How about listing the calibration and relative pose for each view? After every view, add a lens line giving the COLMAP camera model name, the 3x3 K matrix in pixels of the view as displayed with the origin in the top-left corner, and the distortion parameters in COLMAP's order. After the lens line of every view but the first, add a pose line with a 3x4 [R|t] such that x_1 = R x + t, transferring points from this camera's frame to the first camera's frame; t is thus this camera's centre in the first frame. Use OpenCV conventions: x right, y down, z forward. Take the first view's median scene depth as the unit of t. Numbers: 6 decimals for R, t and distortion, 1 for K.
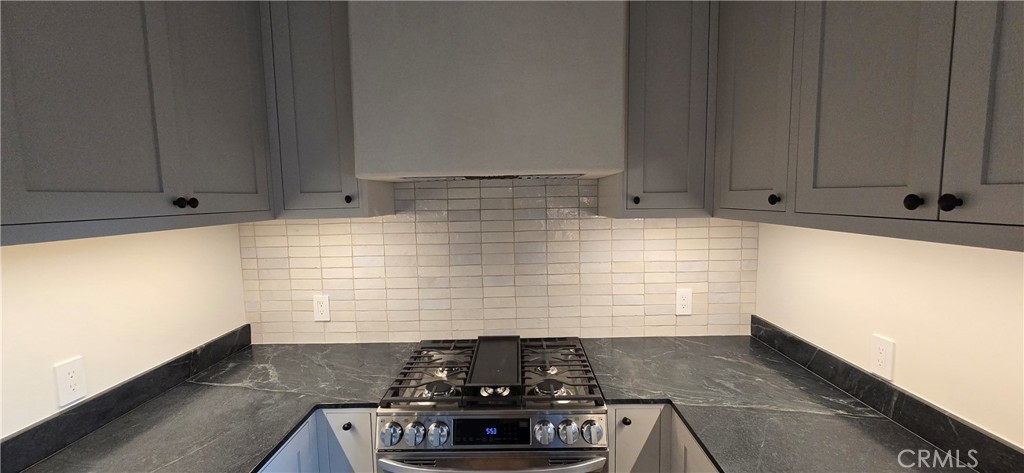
lens RADIAL K [[417.9, 0, 512.2], [0, 417.9, 232.1], [0, 0, 1]] dist [-0.011811, 0.003403]
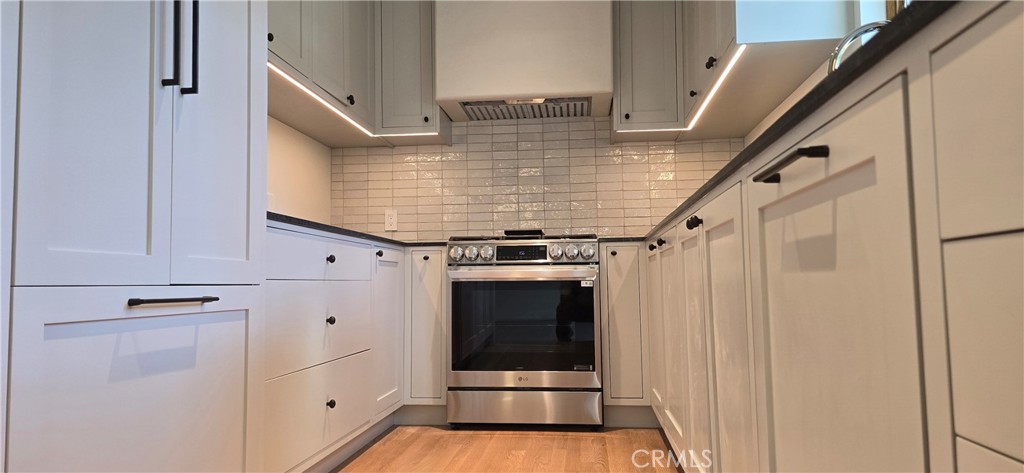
lens RADIAL K [[691.1, 0, 513.9], [0, 691.1, 239.3], [0, 0, 1]] dist [0.047987, -0.035114]
pose [[0.995731, -0.001877, -0.092284, 0.106562], [-0.012420, 0.987976, -0.154107, 0.561643], [0.091463, 0.154596, 0.983735, -1.025771]]
